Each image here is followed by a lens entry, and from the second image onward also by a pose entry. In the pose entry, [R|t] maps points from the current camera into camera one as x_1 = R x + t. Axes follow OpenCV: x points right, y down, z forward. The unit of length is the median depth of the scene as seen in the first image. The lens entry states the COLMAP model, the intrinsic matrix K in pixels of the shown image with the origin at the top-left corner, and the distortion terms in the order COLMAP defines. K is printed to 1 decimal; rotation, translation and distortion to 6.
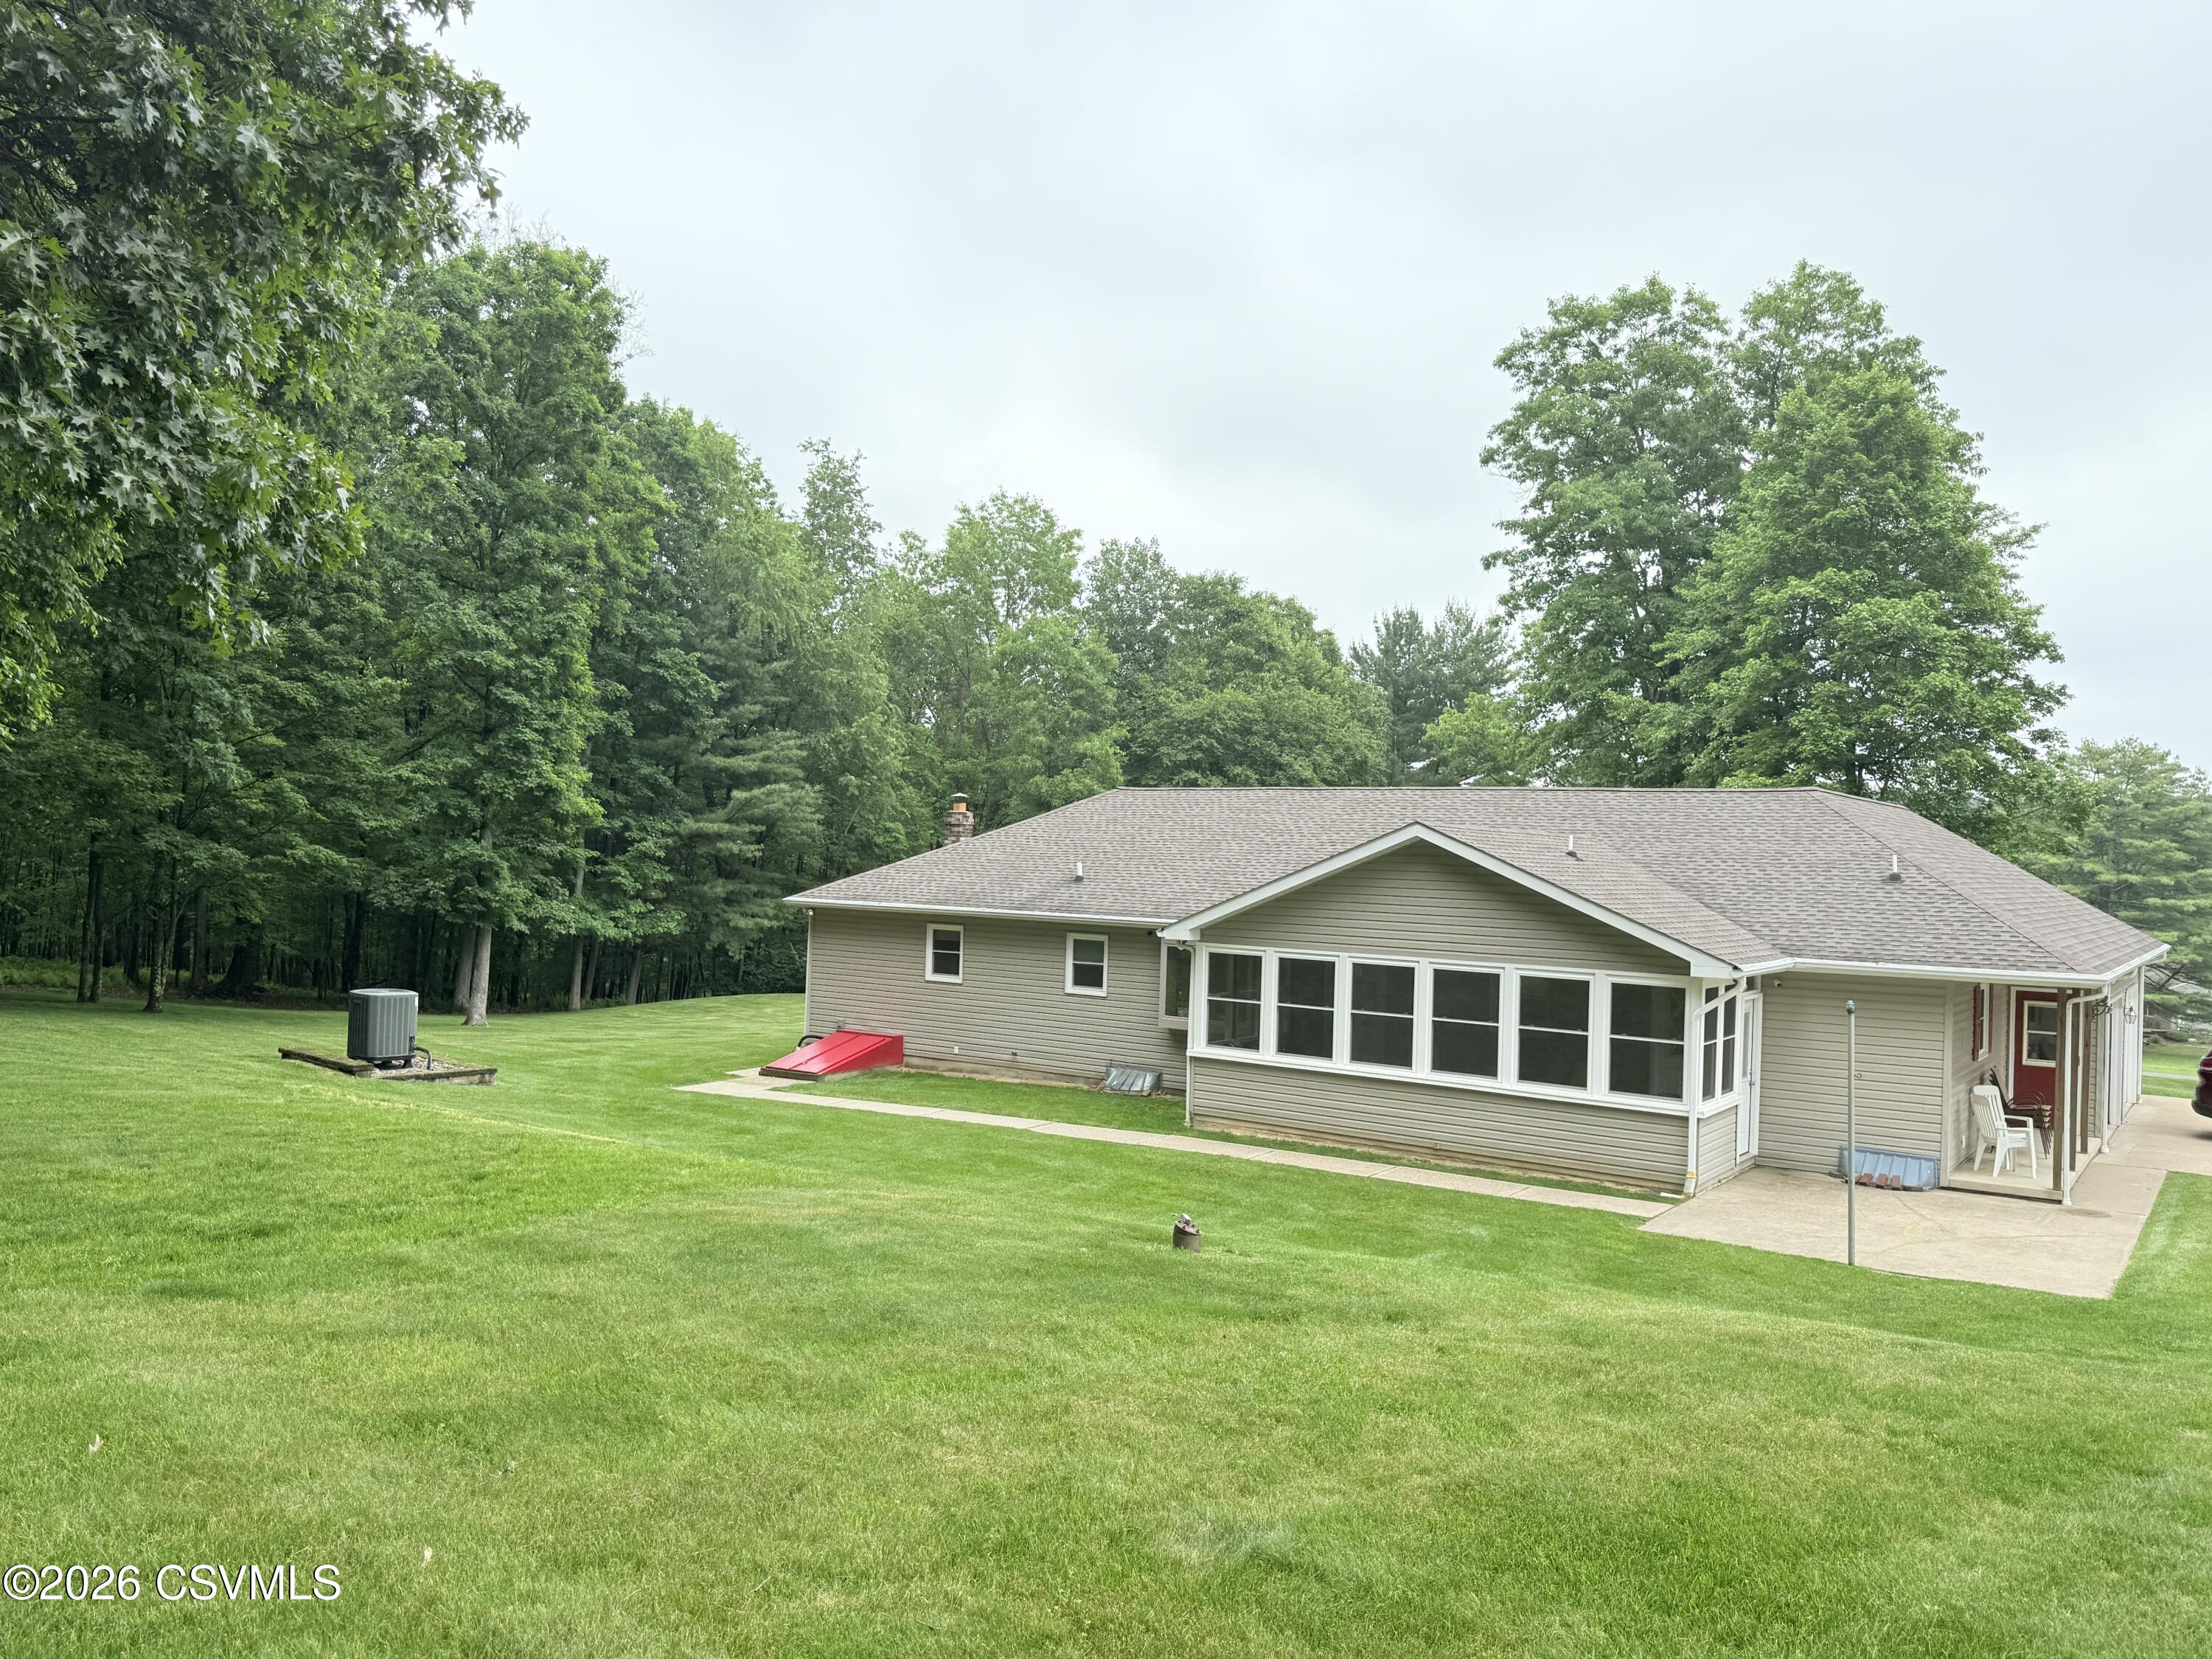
lens RADIAL K [[1705.9, 0, 1106.0], [0, 1705.9, 829.5], [0, 0, 1]] dist [0.154751, -0.324559]
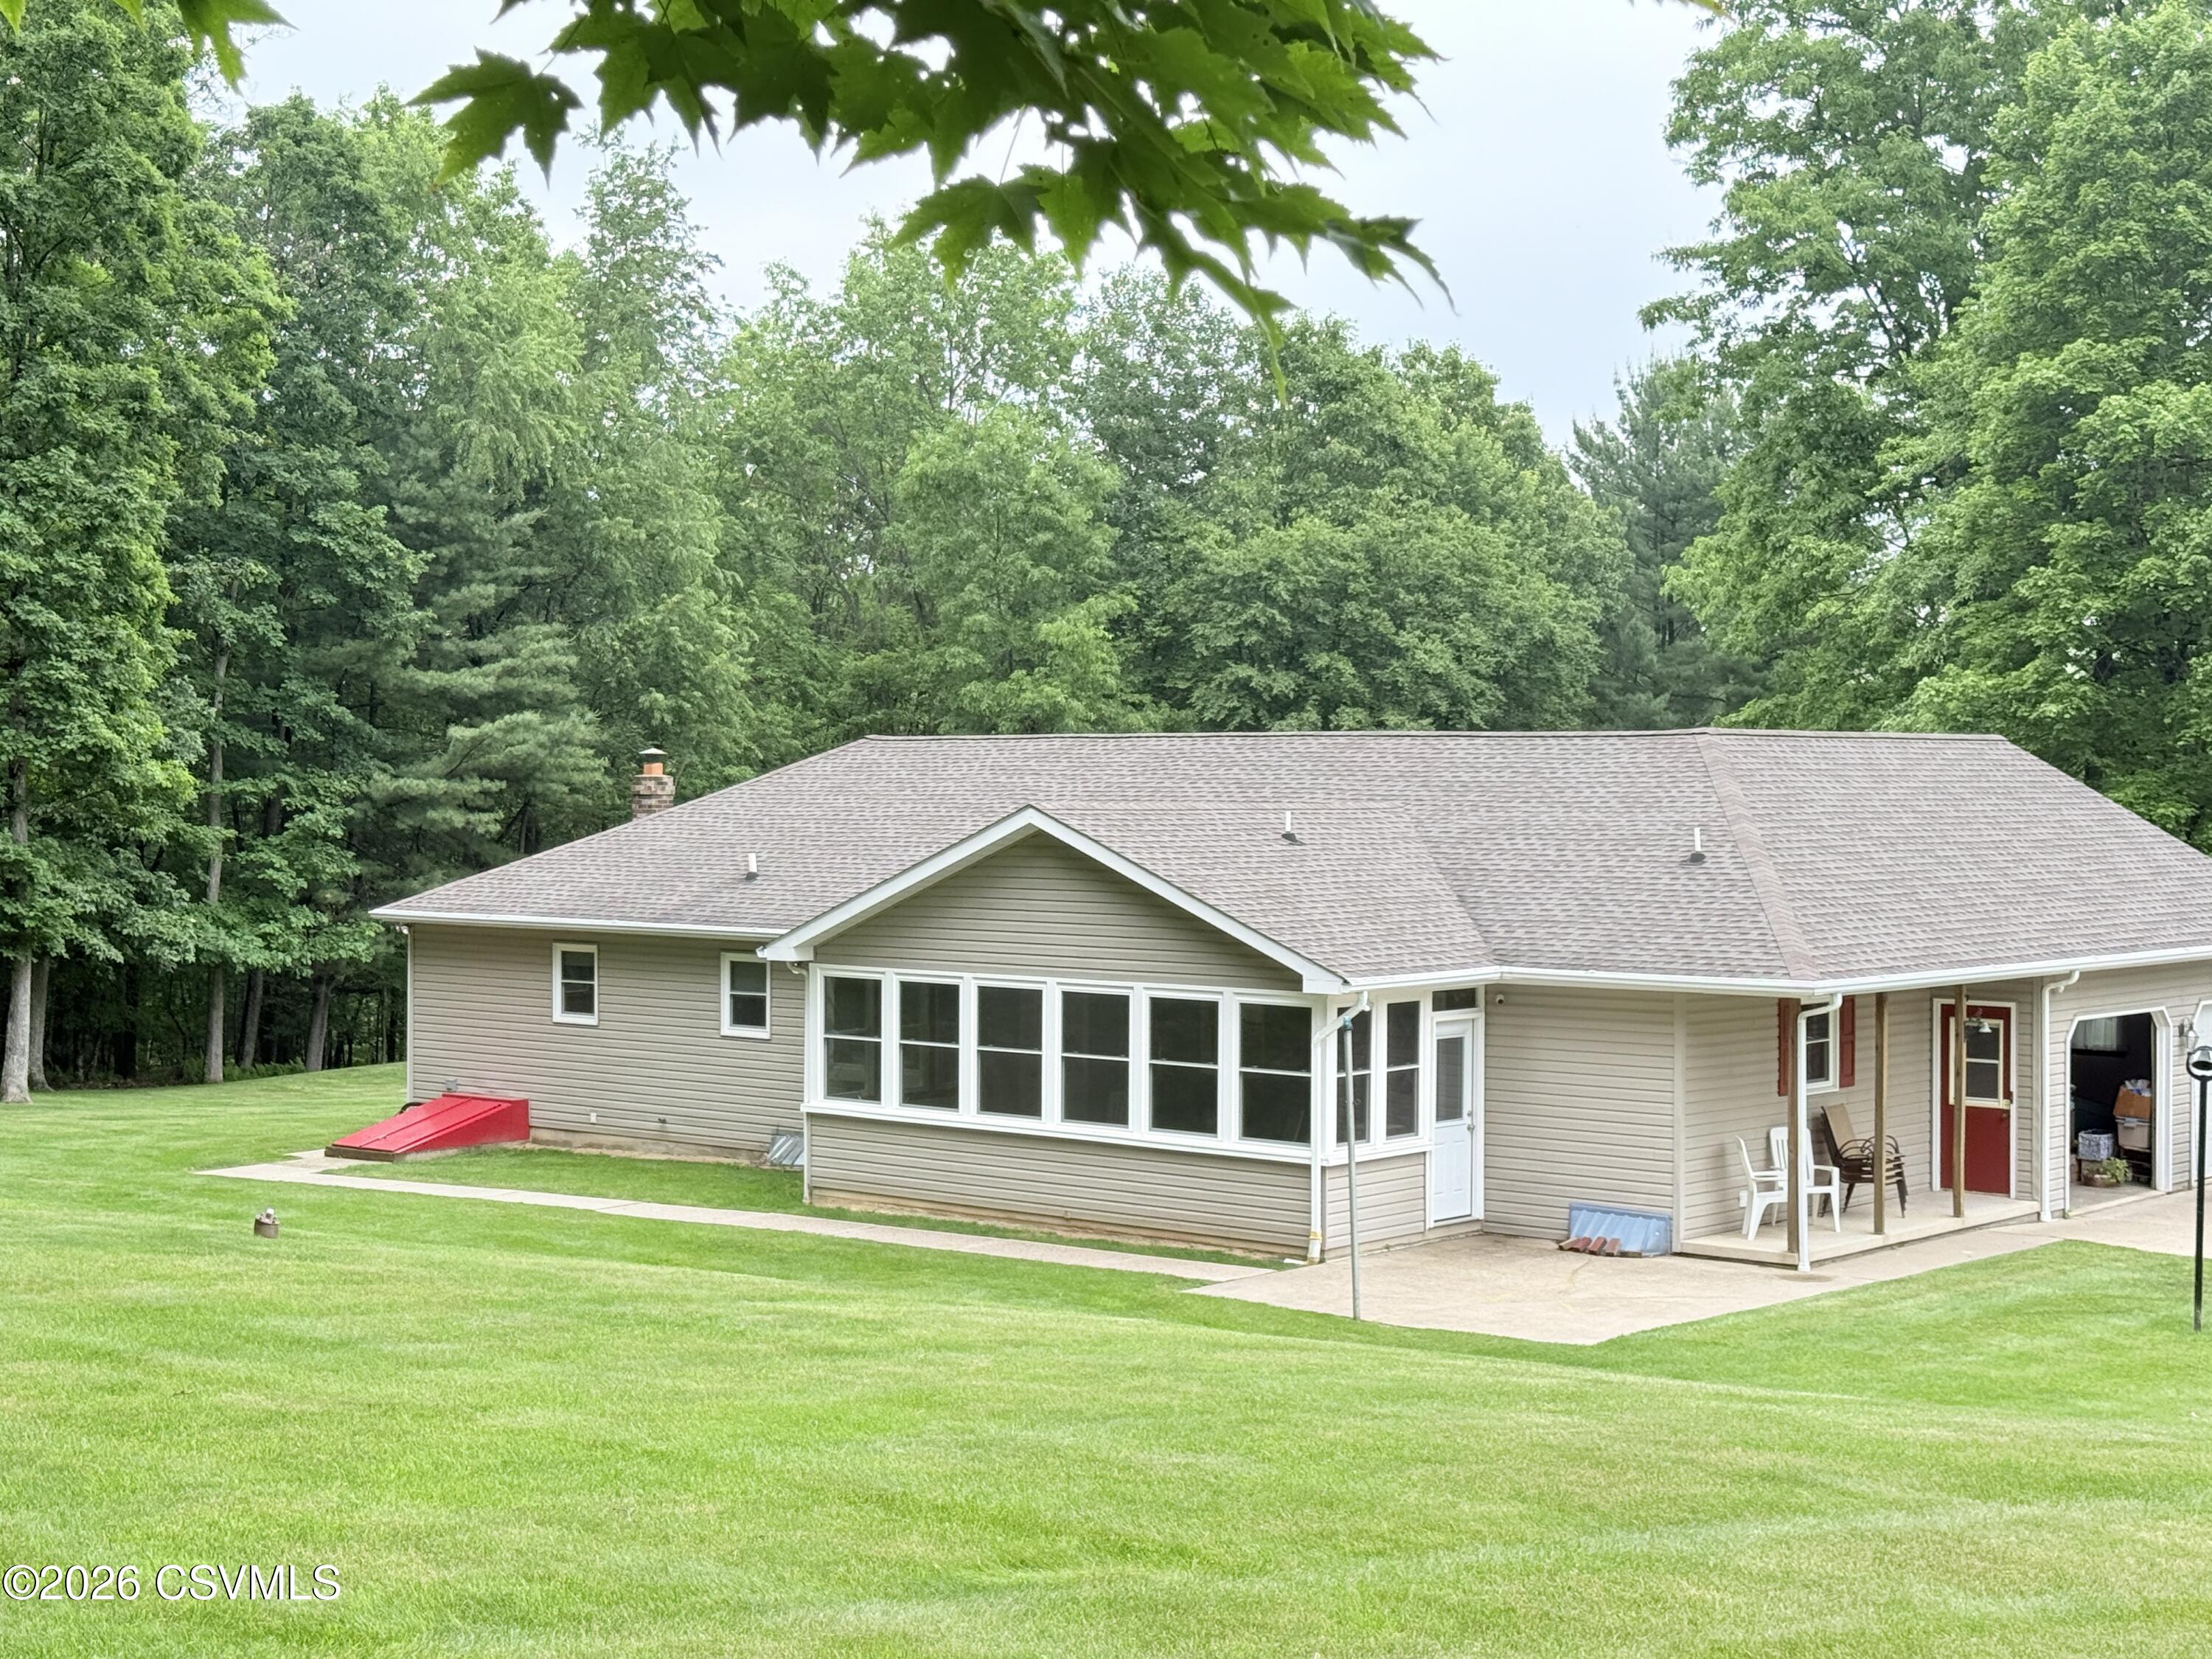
lens RADIAL K [[3355.6, 0, 1106.0], [0, 3355.6, 829.5], [0, 0, 1]] dist [0.106199, 0.028597]
pose [[0.995489, -0.024676, -0.091611, 0.183484], [0.027315, 0.999244, 0.027666, -0.017960], [0.090859, -0.030043, 0.995410, -0.272029]]
